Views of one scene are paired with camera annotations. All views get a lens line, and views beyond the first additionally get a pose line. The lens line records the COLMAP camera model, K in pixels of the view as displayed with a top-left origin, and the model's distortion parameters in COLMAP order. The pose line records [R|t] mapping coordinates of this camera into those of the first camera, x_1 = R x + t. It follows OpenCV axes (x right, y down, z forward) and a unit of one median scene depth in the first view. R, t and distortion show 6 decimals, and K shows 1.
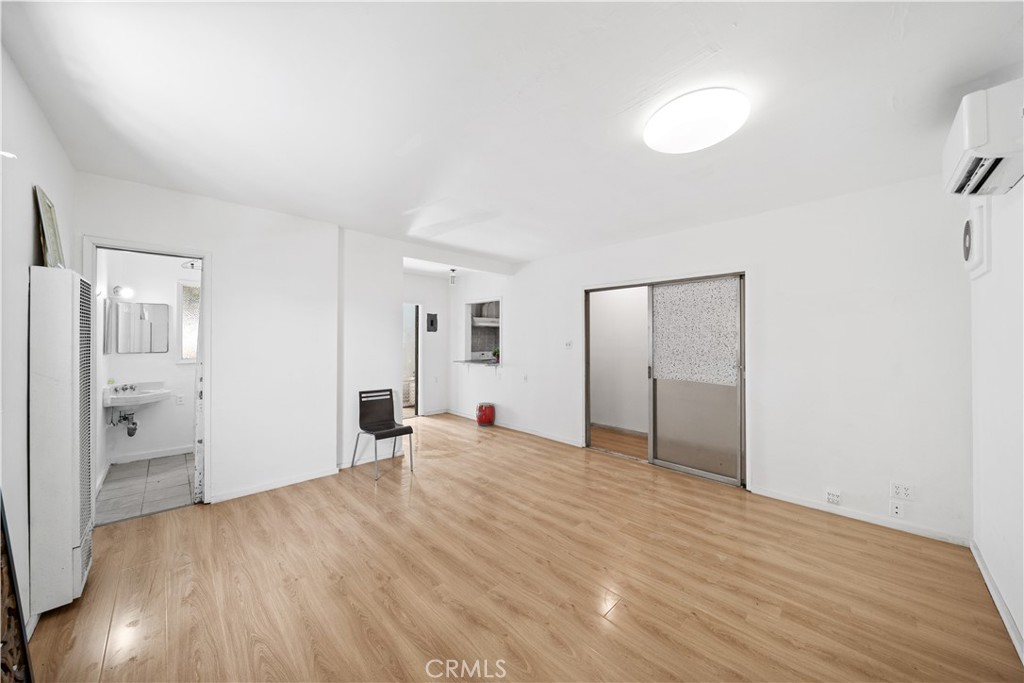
lens RADIAL K [[351.2, 0, 512.5], [0, 351.2, 336.0], [0, 0, 1]] dist [-0.001505, -0.000056]
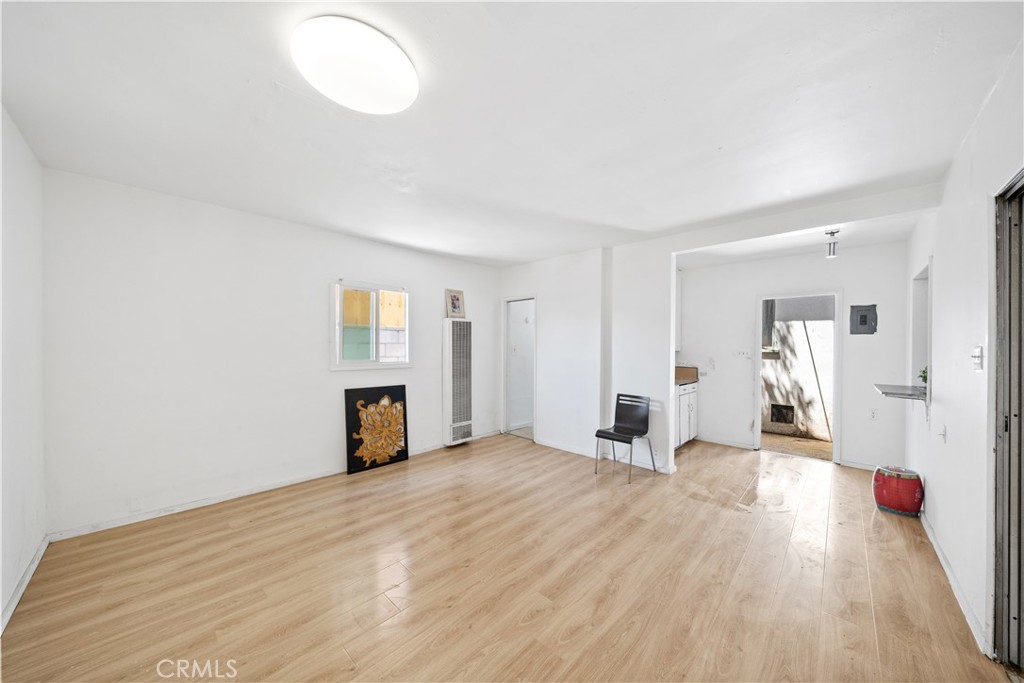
lens RADIAL K [[351.2, 0, 505.1], [0, 351.2, 348.5], [0, 0, 1]] dist [-0.001505, -0.000056]
pose [[0.031432, 0.004500, -0.999496, 0.743069], [0.001676, 0.999988, 0.004555, 0.019010], [0.999504, -0.001818, 0.031424, 0.735398]]
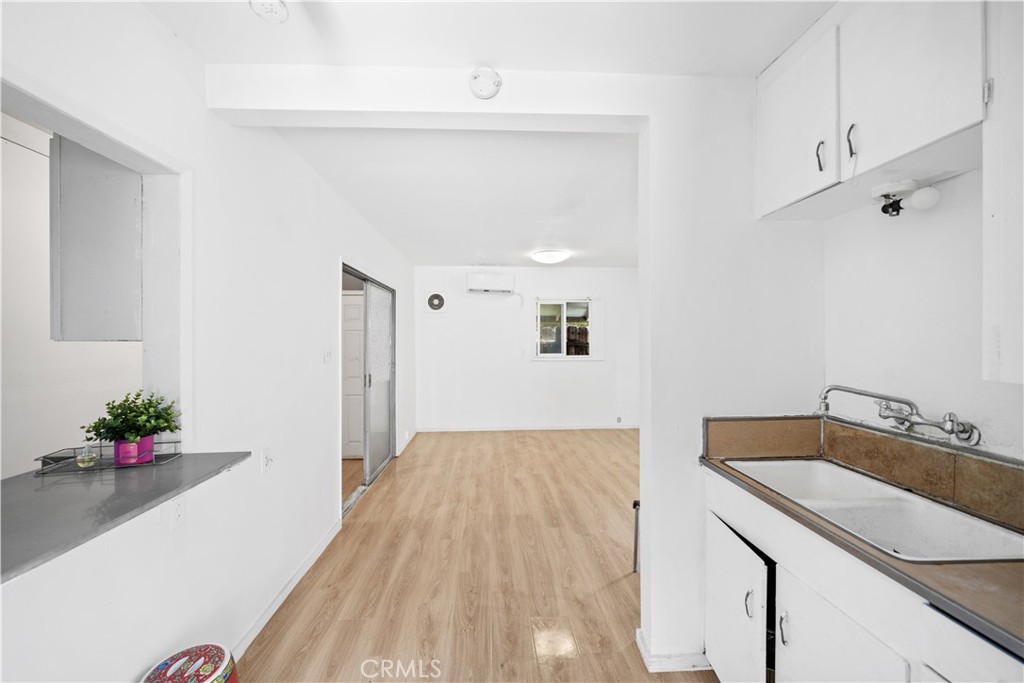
lens RADIAL K [[412.4, 0, 506.7], [0, 412.4, 341.1], [0, 0, 1]] dist [0.000016, -0.000002]
pose [[-0.747294, 0.002197, 0.664490, -0.665489], [-0.000082, 0.999994, -0.003399, 0.013460], [-0.664493, -0.002595, -0.747290, 1.893904]]
